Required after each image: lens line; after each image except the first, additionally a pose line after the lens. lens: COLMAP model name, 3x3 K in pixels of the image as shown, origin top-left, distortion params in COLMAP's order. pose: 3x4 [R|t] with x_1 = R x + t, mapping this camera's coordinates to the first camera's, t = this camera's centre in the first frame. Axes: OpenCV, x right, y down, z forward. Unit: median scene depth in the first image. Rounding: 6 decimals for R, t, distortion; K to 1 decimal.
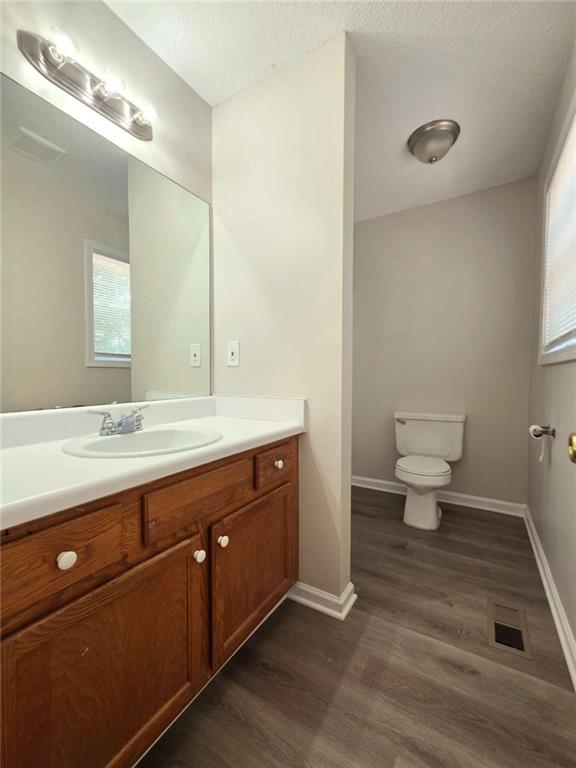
lens RADIAL K [[323.4, 0, 288.0], [0, 323.4, 384.0], [0, 0, 1]] dist [-0.001110, -0.000085]
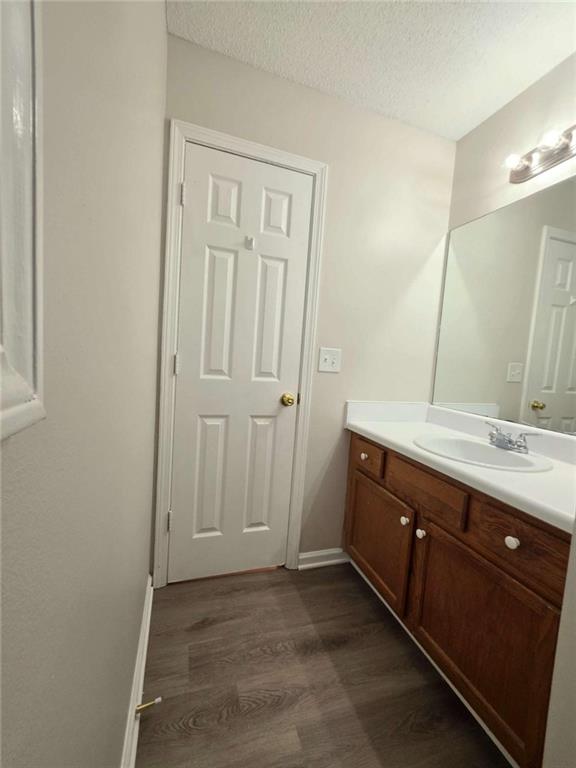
lens RADIAL K [[323.4, 0, 288.0], [0, 323.4, 384.0], [0, 0, 1]] dist [-0.001110, -0.000085]
pose [[-0.651680, 0.028061, -0.757975, 1.677024], [-0.082030, 0.990847, 0.107208, -0.256196], [0.754046, 0.132042, -0.643413, 2.183031]]
